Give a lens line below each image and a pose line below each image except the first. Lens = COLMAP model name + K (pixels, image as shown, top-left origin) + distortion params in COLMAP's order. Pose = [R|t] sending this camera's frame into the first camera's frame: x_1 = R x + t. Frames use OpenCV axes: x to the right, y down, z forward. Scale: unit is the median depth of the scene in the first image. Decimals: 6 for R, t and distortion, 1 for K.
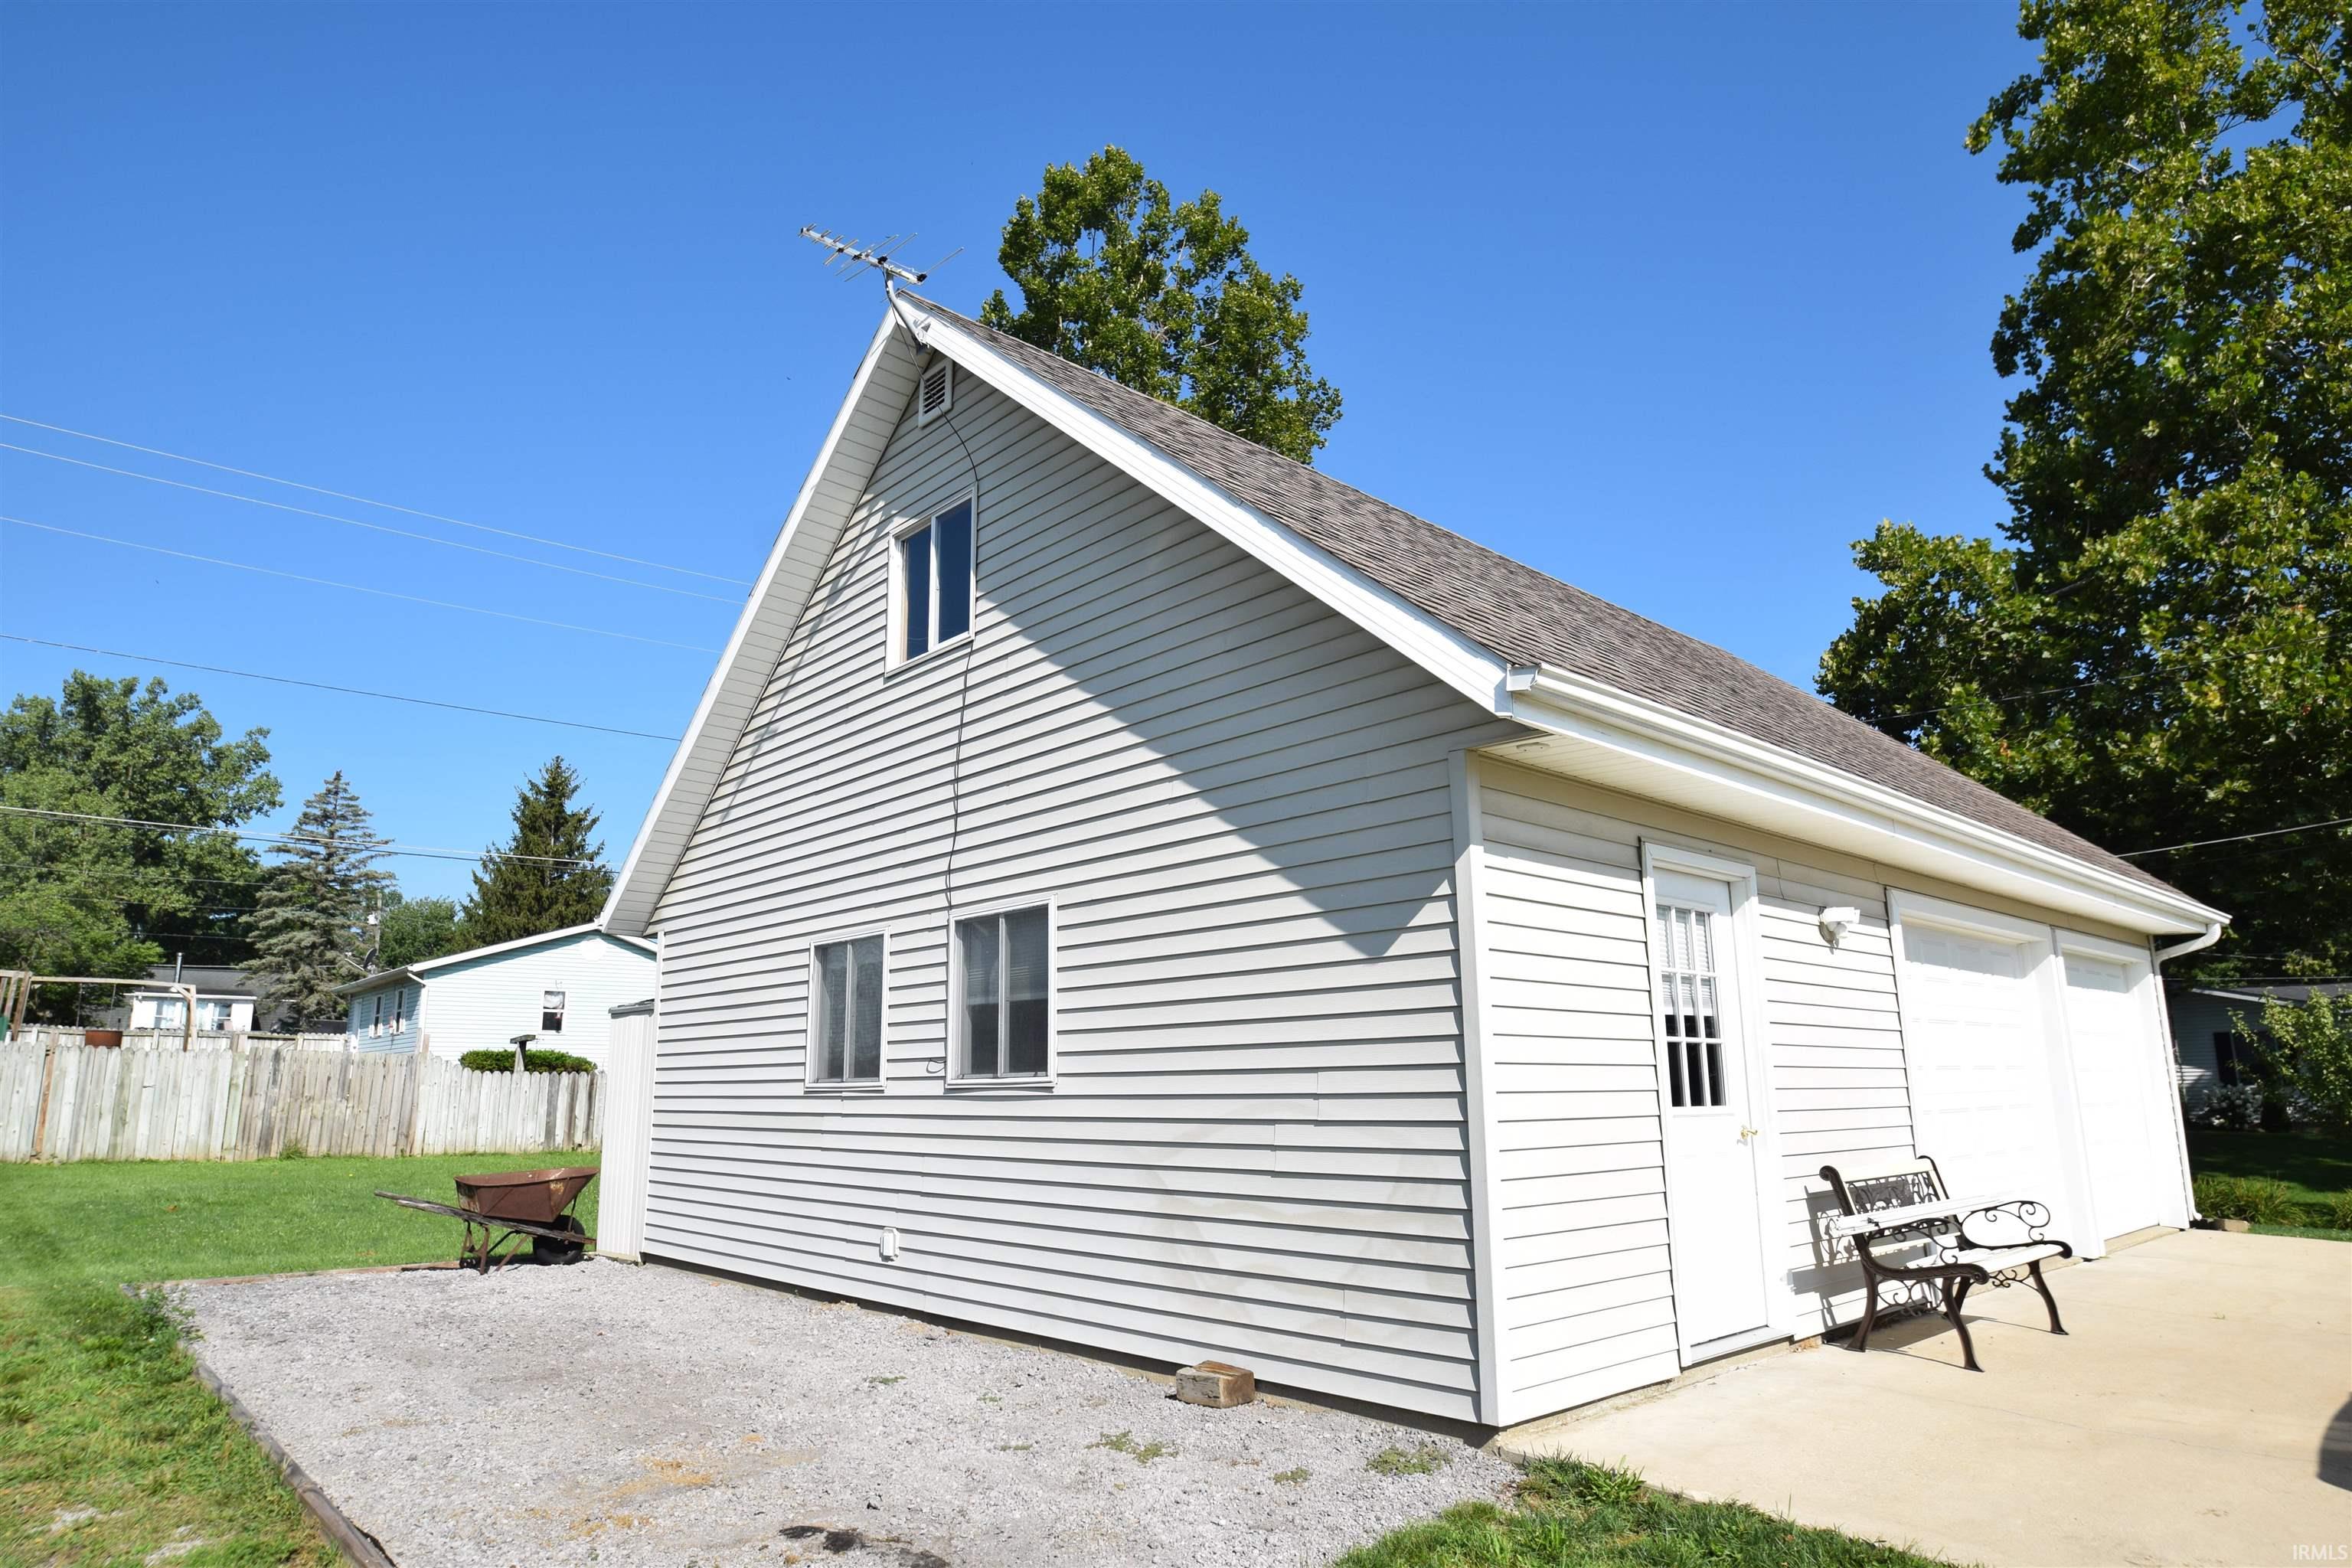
lens RADIAL K [[1367.4, 0, 1170.8], [0, 1367.4, 825.8], [0, 0, 1]] dist [-0.024031, 0.000935]
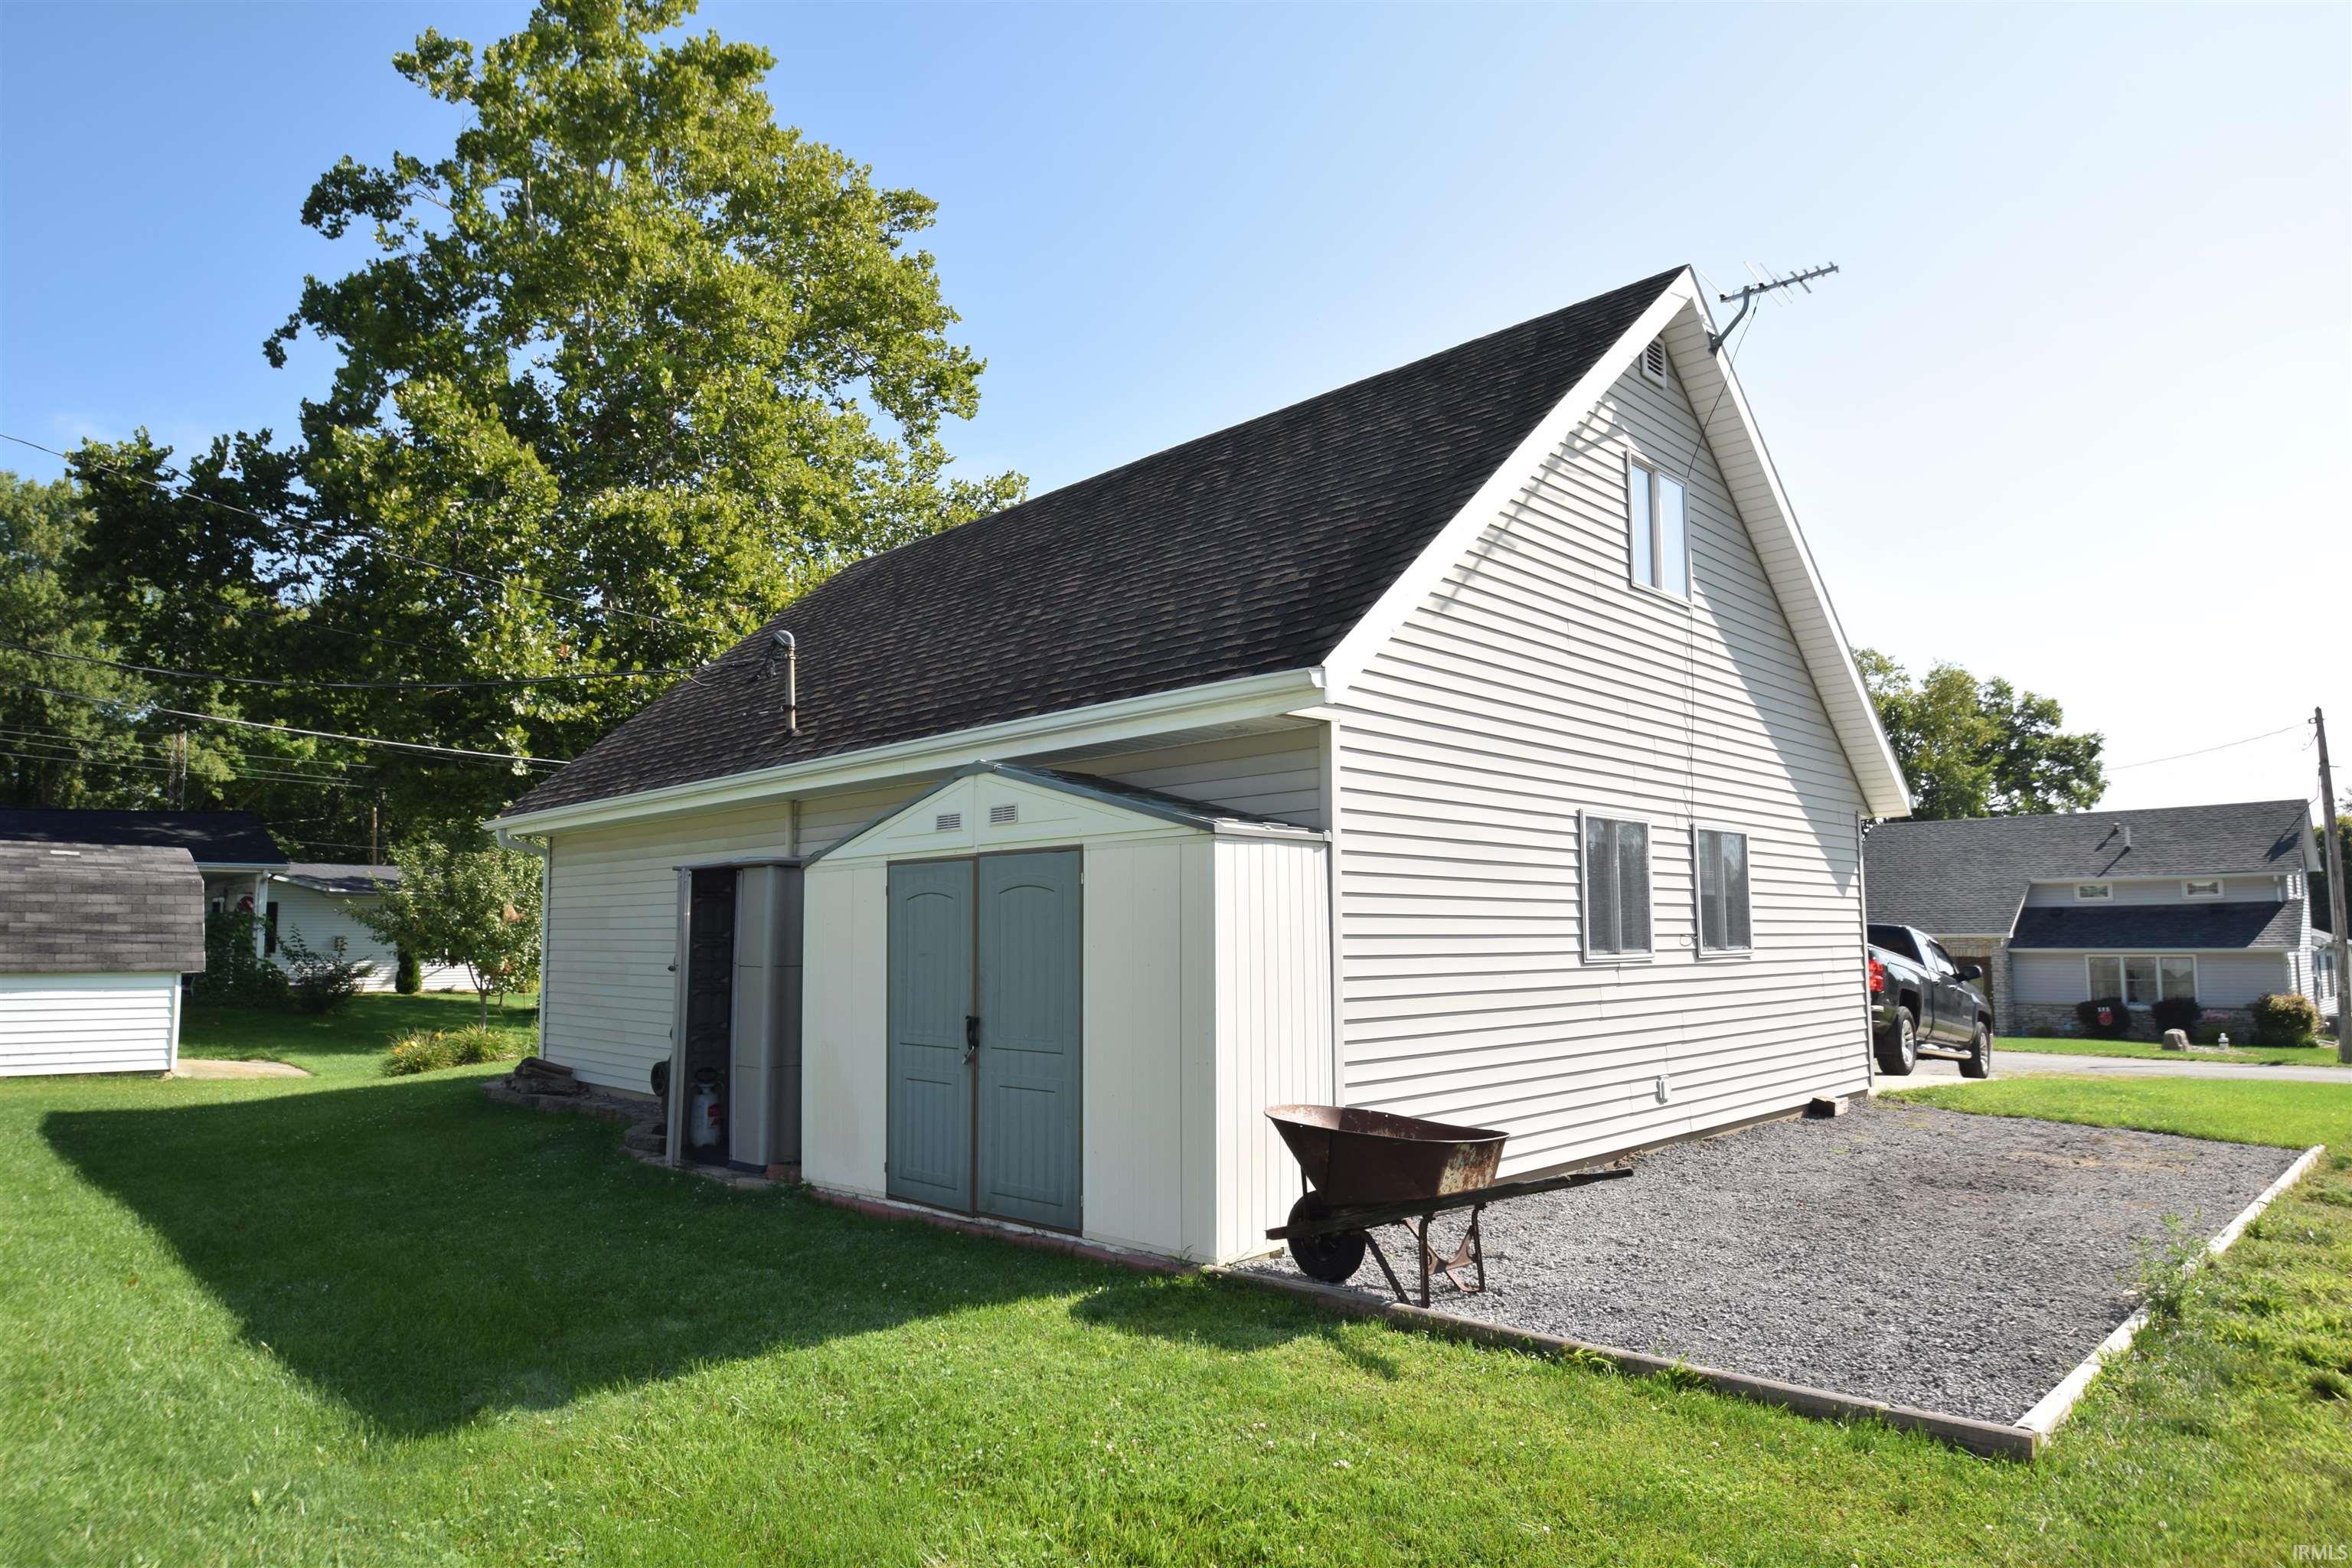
lens RADIAL K [[1367.4, 0, 1170.8], [0, 1367.4, 825.8], [0, 0, 1]] dist [-0.024031, 0.000935]
pose [[-0.051083, 0.086044, 0.994981, -1.463907], [-0.189430, 0.977361, -0.094246, 0.292719], [-0.980565, -0.193294, -0.033627, 1.592739]]
